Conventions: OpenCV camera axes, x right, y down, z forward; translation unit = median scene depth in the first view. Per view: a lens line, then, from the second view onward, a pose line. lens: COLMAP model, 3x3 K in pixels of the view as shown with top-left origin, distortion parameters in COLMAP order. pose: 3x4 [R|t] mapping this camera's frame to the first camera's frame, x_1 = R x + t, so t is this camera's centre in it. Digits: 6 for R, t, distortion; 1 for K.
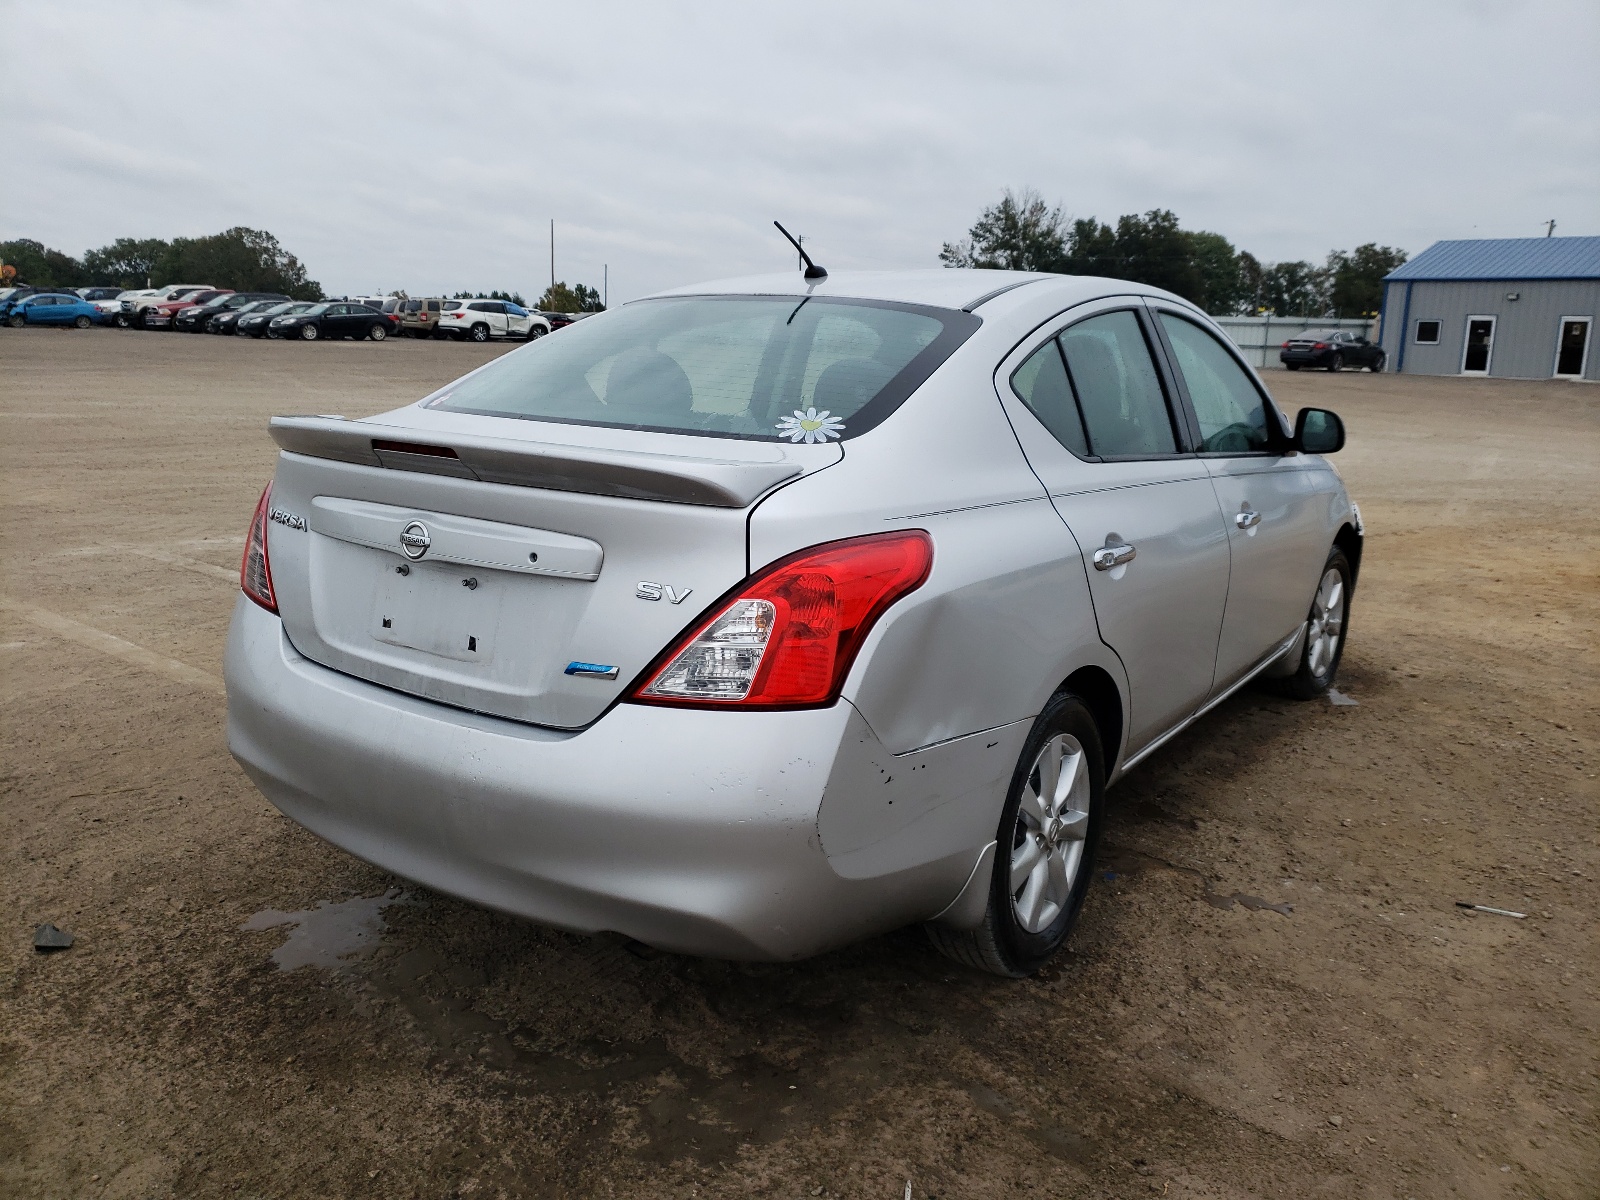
lens RADIAL K [[1203.4, 0, 800.0], [0, 1203.4, 600.0], [0, 0, 1]] dist [0.074648, 0.005457]
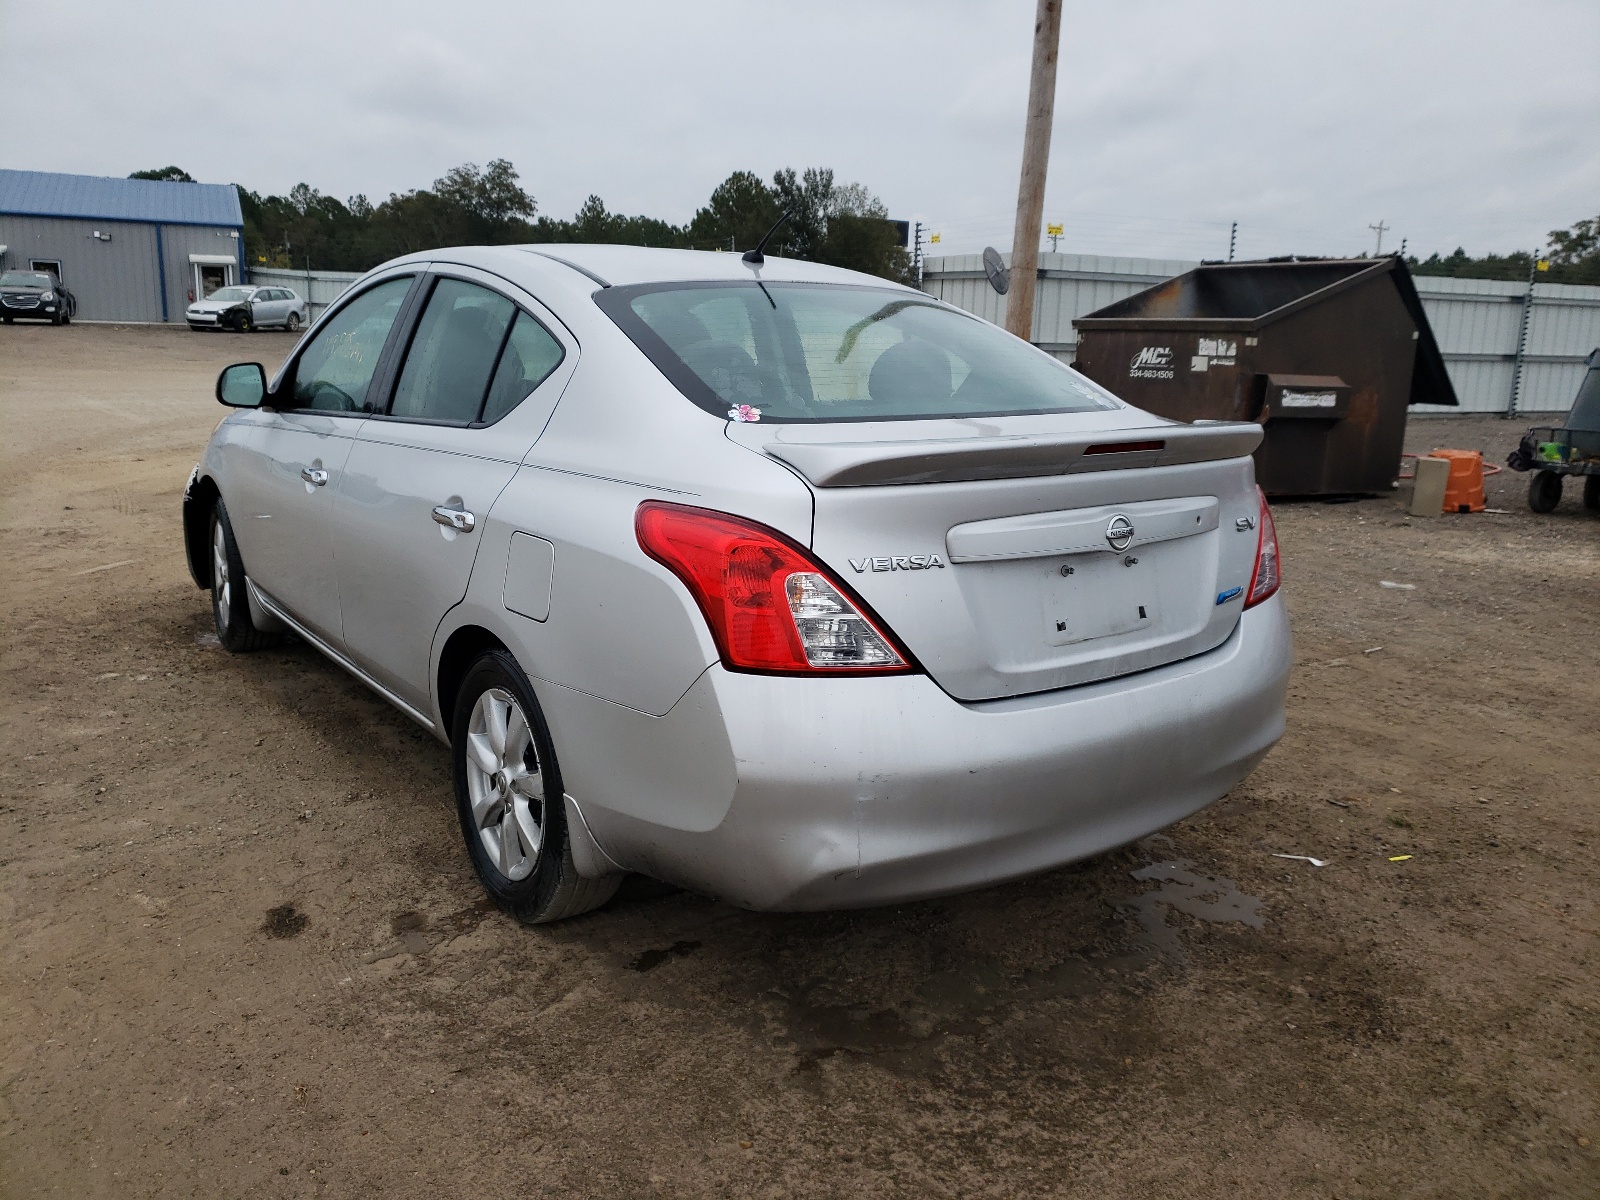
lens RADIAL K [[1203.4, 0, 800.0], [0, 1203.4, 600.0], [0, 0, 1]] dist [0.074648, 0.005457]
pose [[0.317897, -0.229877, 0.919836, -1.307088], [0.177512, 0.967438, 0.180425, -0.218132], [-0.931360, 0.105925, 0.348352, 0.839779]]
